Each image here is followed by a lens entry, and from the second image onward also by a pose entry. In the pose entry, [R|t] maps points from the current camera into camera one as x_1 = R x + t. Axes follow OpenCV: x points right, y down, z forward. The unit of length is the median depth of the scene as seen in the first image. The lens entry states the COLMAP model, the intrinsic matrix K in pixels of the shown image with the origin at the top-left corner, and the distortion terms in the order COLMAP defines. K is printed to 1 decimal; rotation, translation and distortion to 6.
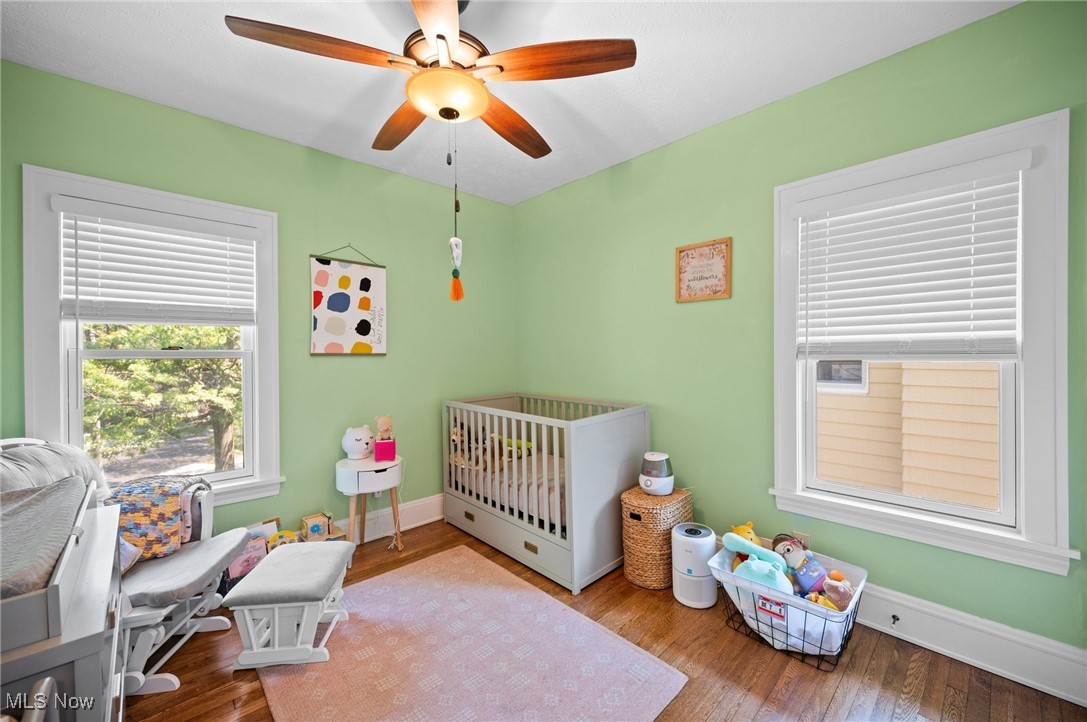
lens RADIAL K [[429.5, 0, 548.8], [0, 429.5, 354.9], [0, 0, 1]] dist [0.001013, 0.000285]
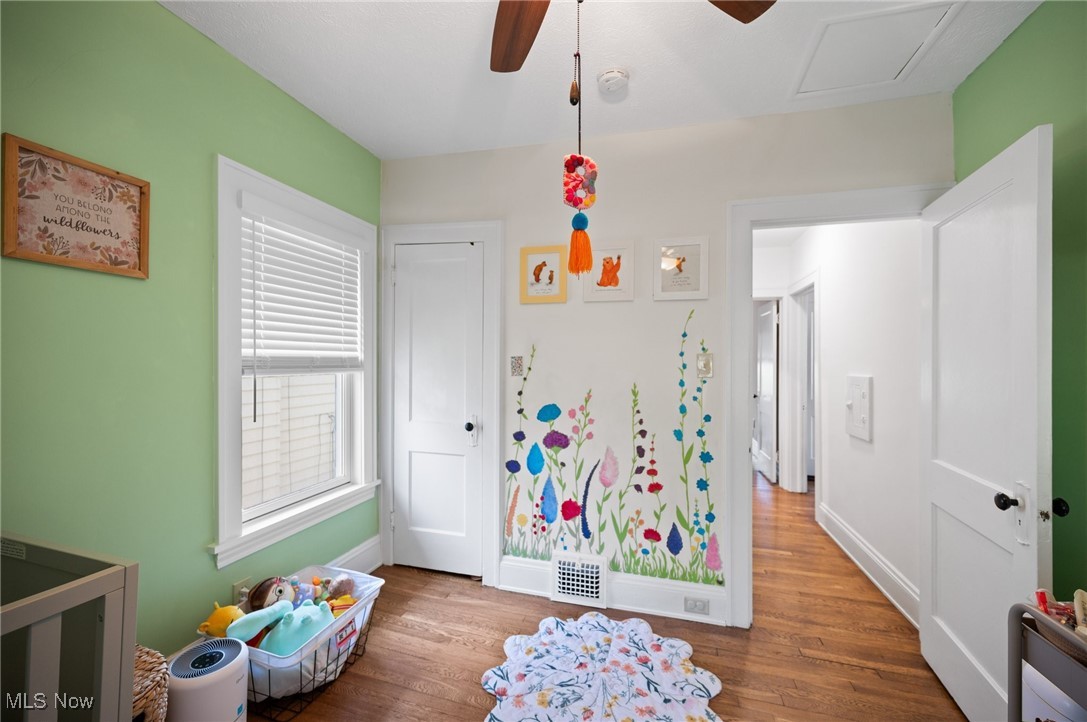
lens RADIAL K [[429.5, 0, 548.7], [0, 429.5, 361.3], [0, 0, 1]] dist [0.001013, 0.000285]
pose [[-0.503653, 0.010779, 0.863839, -0.402146], [0.008702, 0.999935, -0.007403, -0.004722], [-0.863862, 0.003789, -0.503714, 0.801486]]
